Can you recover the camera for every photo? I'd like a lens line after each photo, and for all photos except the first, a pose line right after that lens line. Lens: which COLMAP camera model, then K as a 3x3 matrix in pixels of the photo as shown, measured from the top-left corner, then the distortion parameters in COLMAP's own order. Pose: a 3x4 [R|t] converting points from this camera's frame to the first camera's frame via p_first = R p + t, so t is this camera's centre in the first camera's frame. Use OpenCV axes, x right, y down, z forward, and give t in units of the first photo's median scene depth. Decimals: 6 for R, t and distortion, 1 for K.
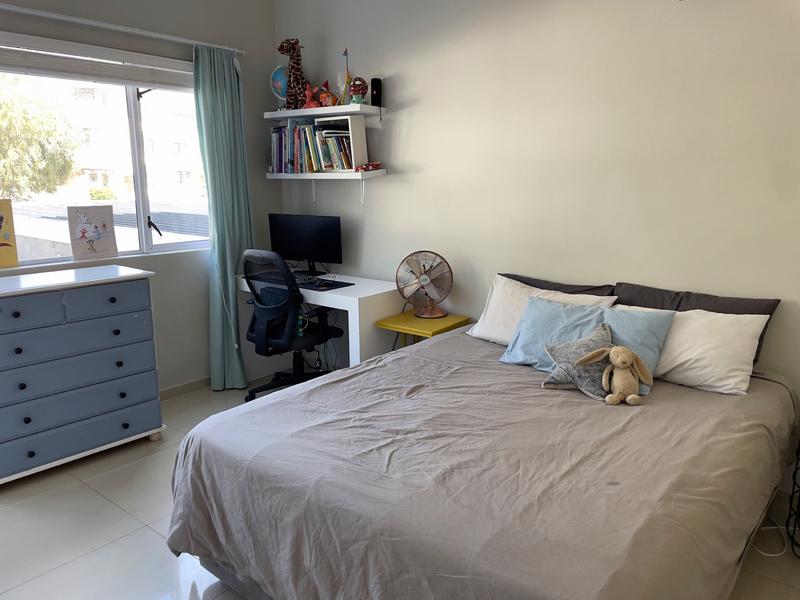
lens RADIAL K [[602.9, 0, 406.2], [0, 602.9, 297.1], [0, 0, 1]] dist [0.093087, -0.120832]
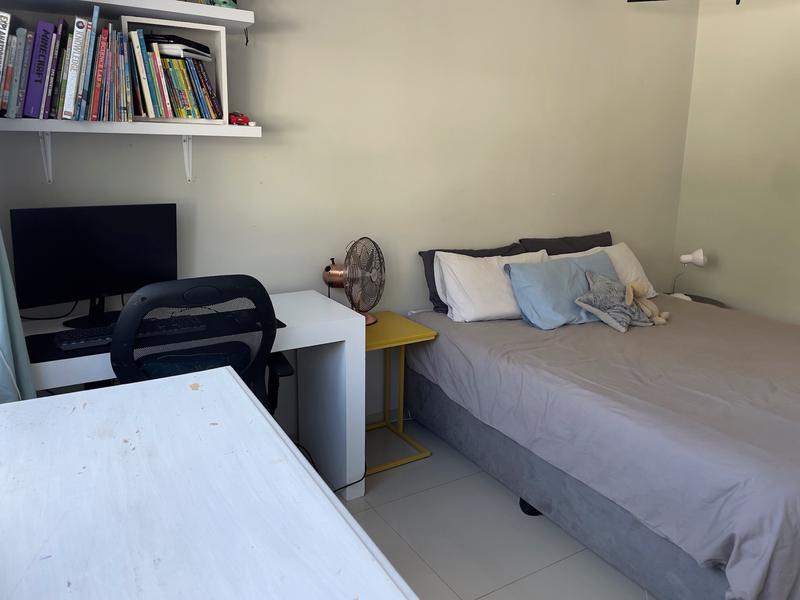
lens RADIAL K [[602.9, 0, 406.2], [0, 602.9, 297.1], [0, 0, 1]] dist [0.093087, -0.120832]
pose [[0.326270, -0.205429, 0.922684, -0.617931], [0.177837, 0.972010, 0.153526, -0.102206], [-0.928397, 0.113997, 0.353671, 0.642178]]
